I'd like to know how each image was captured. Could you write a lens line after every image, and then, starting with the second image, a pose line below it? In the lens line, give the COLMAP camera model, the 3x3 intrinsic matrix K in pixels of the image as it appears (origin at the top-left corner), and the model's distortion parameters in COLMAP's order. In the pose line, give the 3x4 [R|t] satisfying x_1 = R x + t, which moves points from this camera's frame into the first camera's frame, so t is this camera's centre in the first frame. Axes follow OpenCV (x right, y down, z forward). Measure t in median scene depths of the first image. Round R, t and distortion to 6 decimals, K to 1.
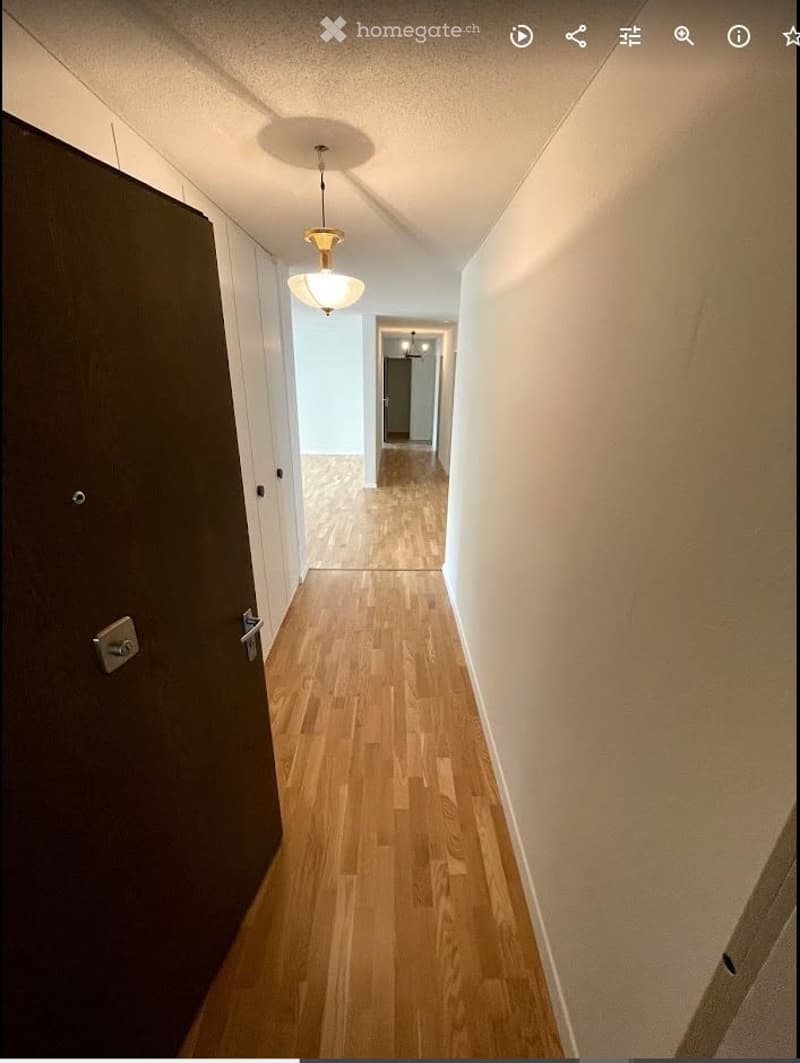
lens RADIAL K [[430.4, 0, 400.0], [0, 430.4, 531.5], [0, 0, 1]] dist [-0.002700, -0.000213]
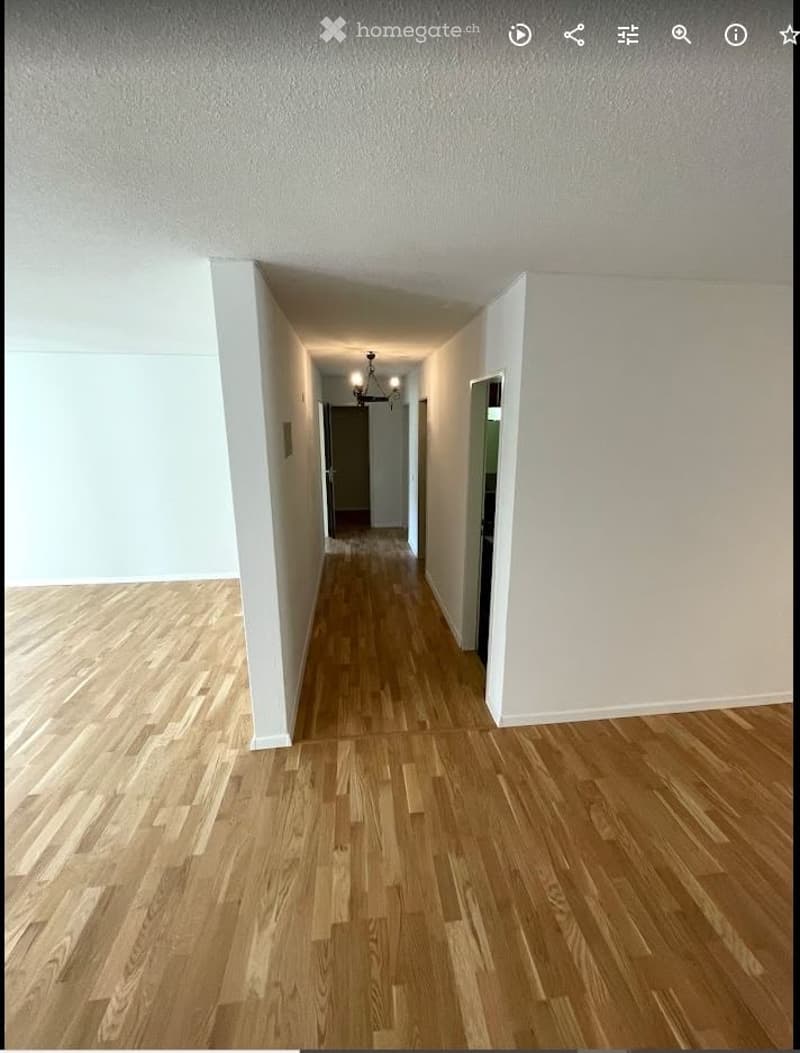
lens RADIAL K [[429.6, 0, 400.0], [0, 429.6, 526.5], [0, 0, 1]] dist [0.000646, 0.000112]
pose [[0.994586, -0.042884, 0.094652, 0.010014], [0.053985, 0.991542, -0.118027, -0.249719], [-0.088790, 0.122498, 0.988489, 0.655232]]
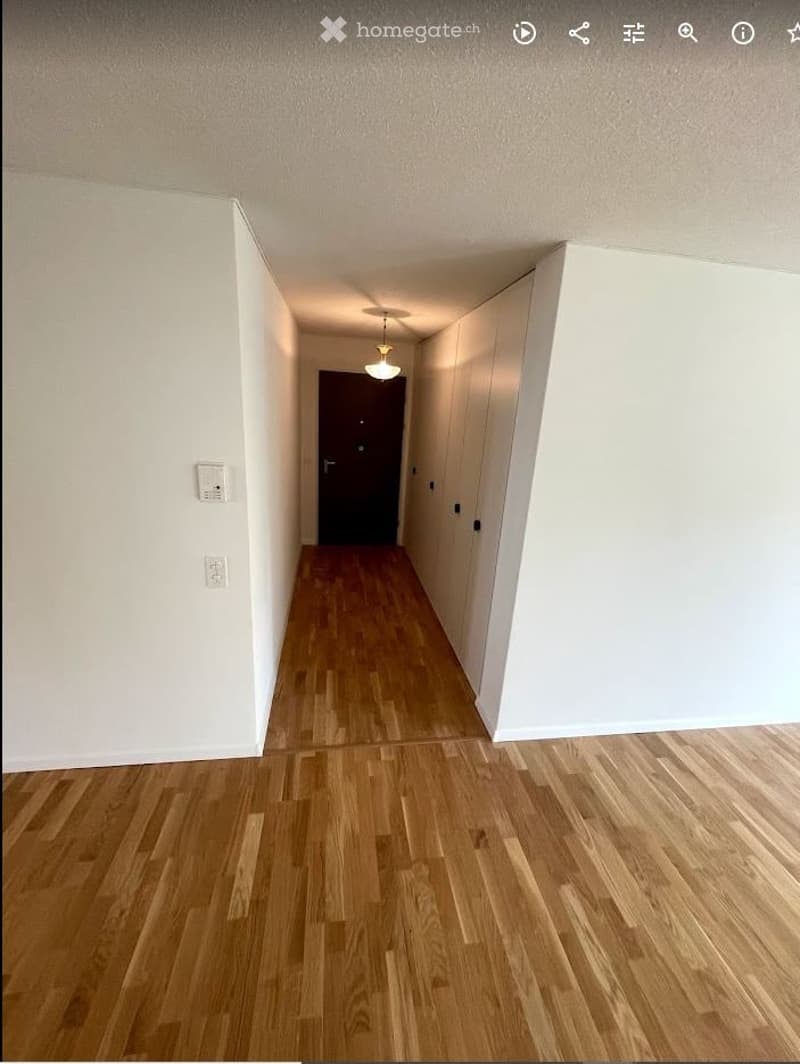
lens RADIAL K [[430.8, 0, 400.0], [0, 430.8, 532.0], [0, 0, 1]] dist [-0.002700, -0.000213]
pose [[-0.988076, -0.036126, -0.149669, 0.010594], [-0.119862, 0.790617, 0.600465, -0.318918], [0.096638, 0.611244, -0.785520, 0.834165]]
